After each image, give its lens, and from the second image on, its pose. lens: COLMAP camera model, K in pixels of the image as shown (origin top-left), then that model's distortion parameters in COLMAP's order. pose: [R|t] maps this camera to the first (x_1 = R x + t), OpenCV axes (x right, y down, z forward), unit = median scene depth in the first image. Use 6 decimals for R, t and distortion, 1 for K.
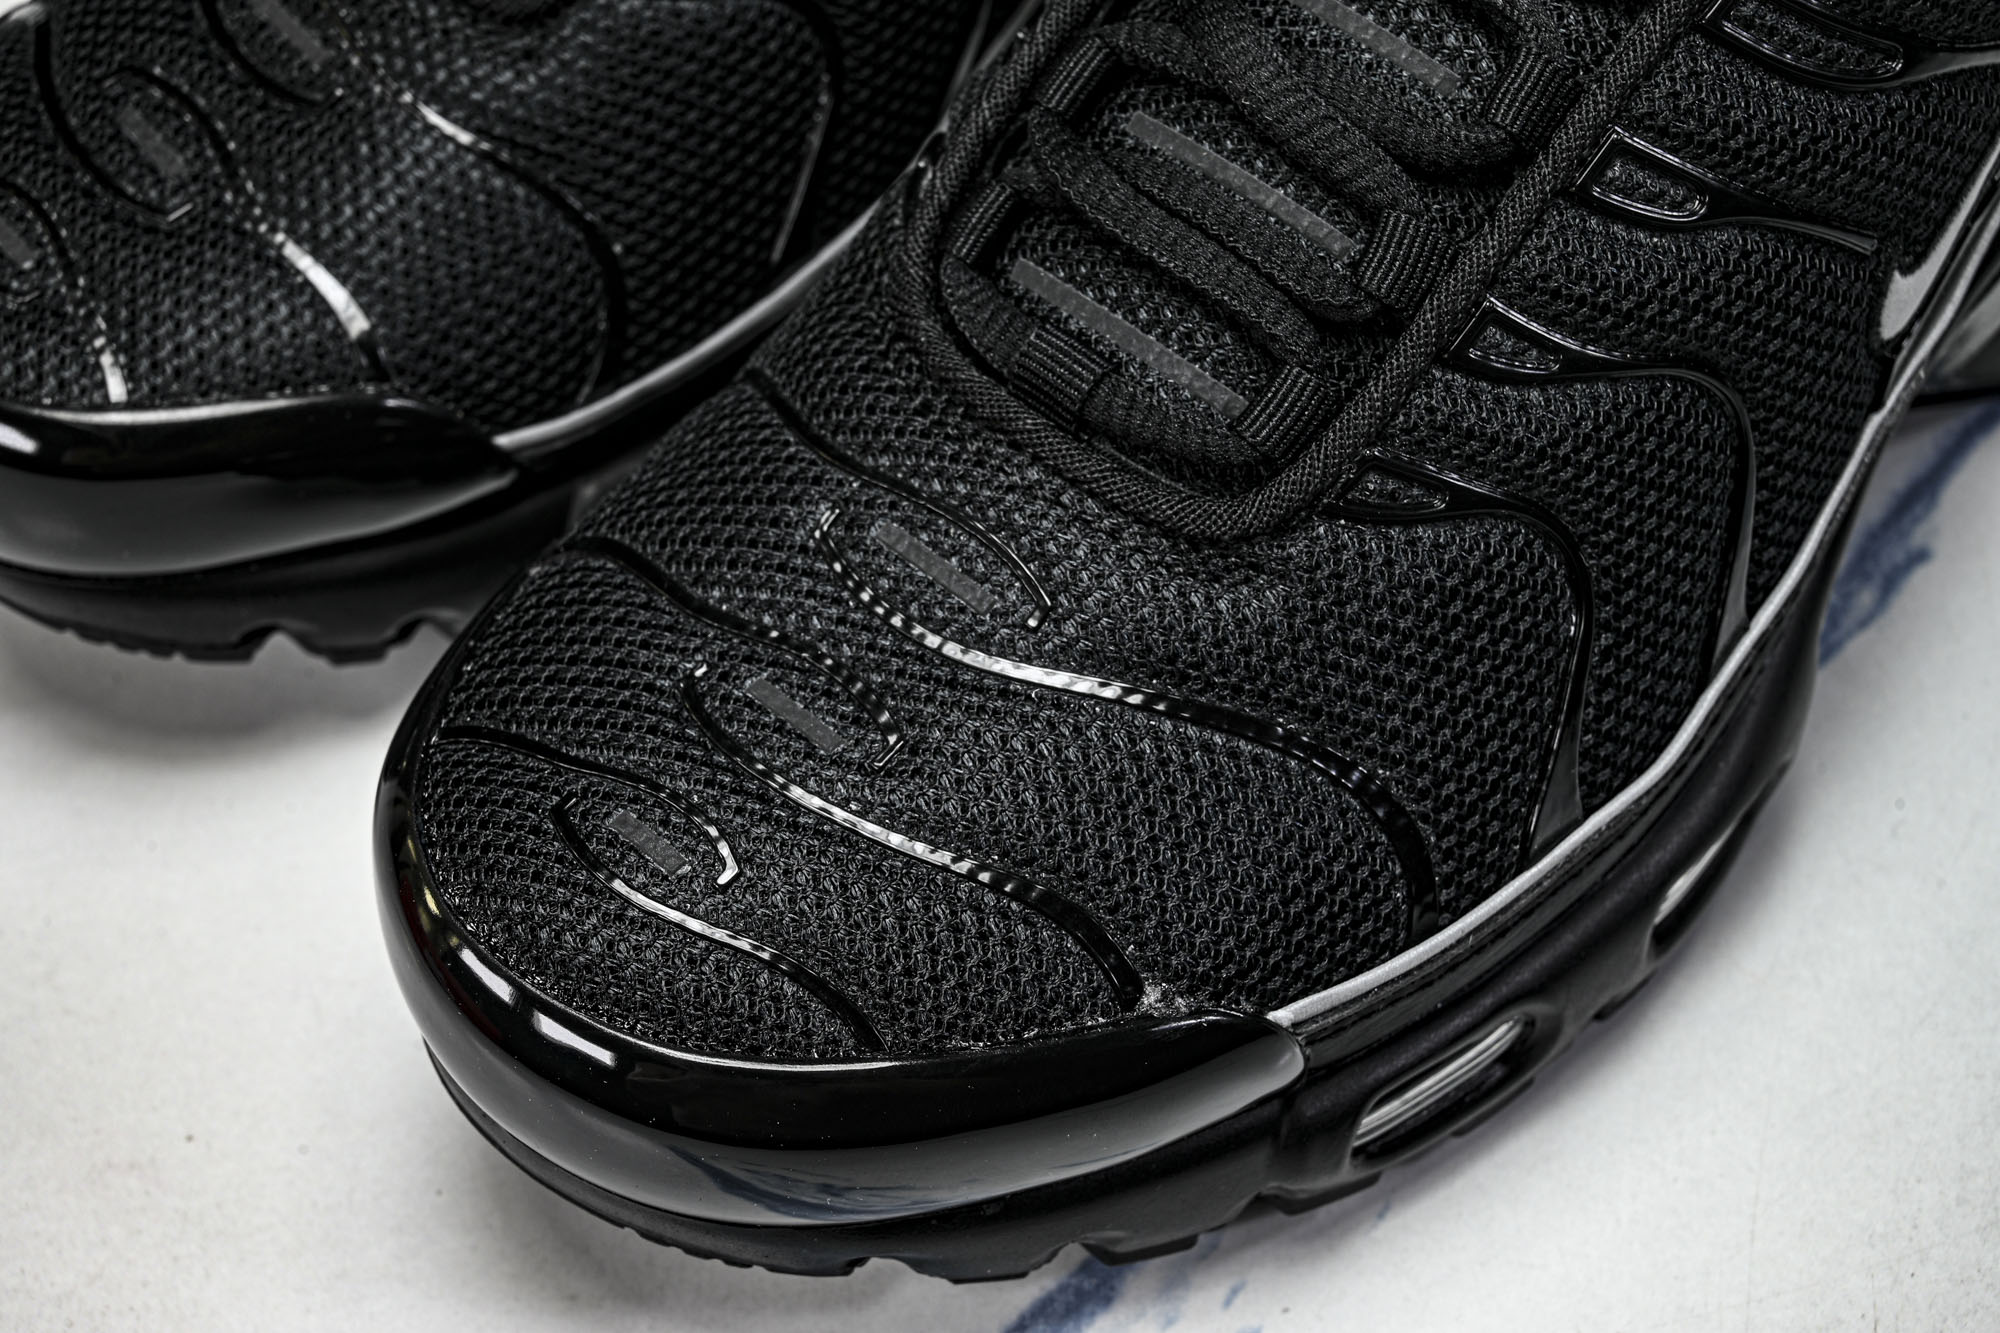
lens RADIAL K [[3346.5, 0, 1000.0], [0, 3346.5, 666.5], [0, 0, 1]] dist [-0.003119, 0.009654]
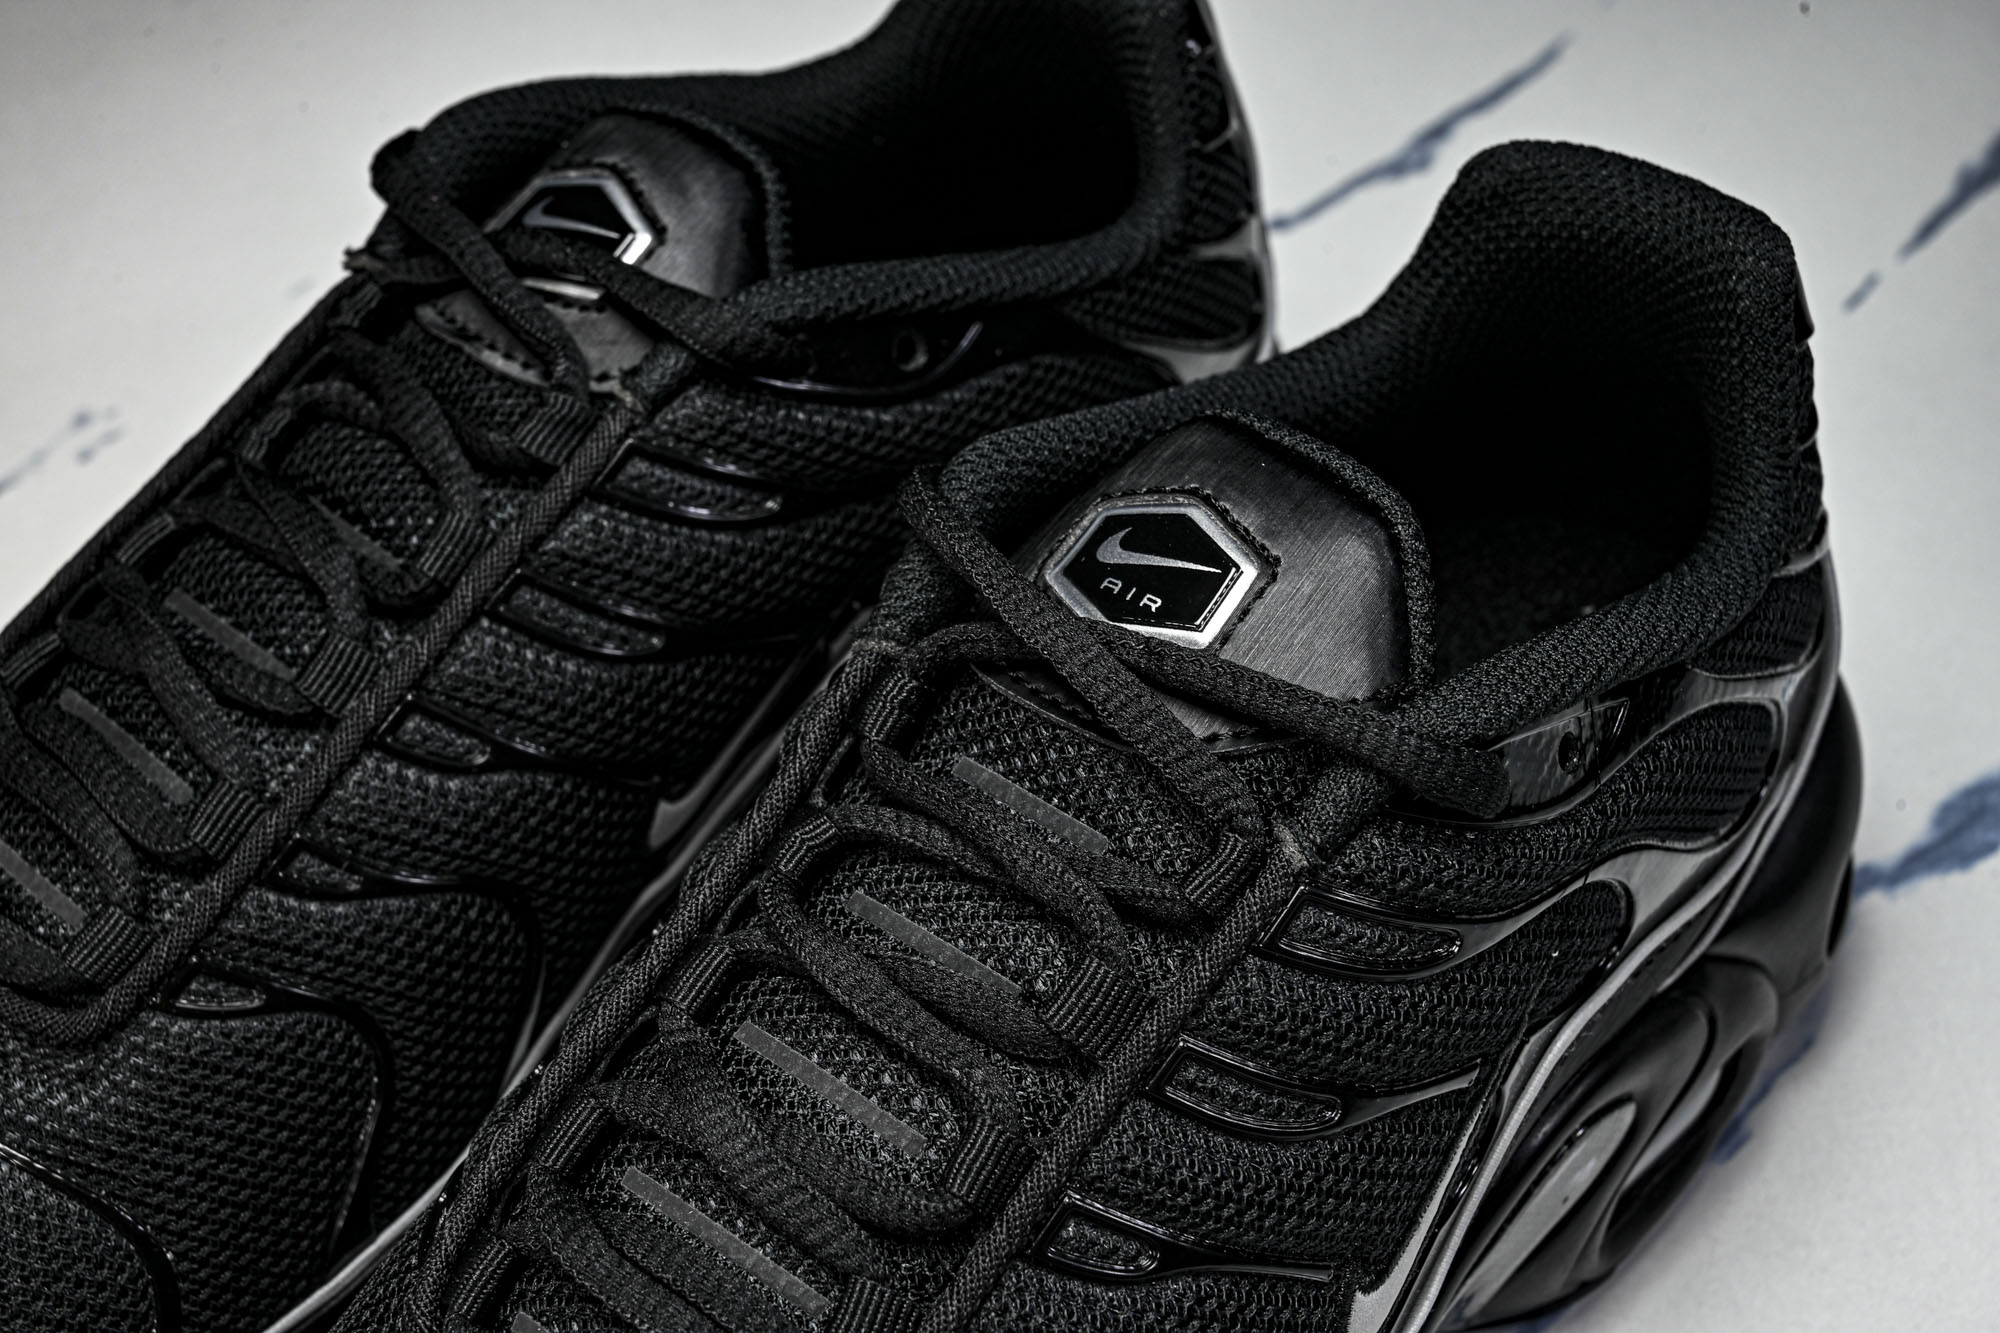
lens RADIAL K [[3346.5, 0, 1000.0], [0, 3346.5, 666.5], [0, 0, 1]] dist [-0.003119, 0.009654]
pose [[0.998870, -0.019801, 0.043195, 0.117004], [0.026414, 0.987031, -0.158344, -0.154062], [-0.039499, 0.159306, 0.986439, -0.073645]]
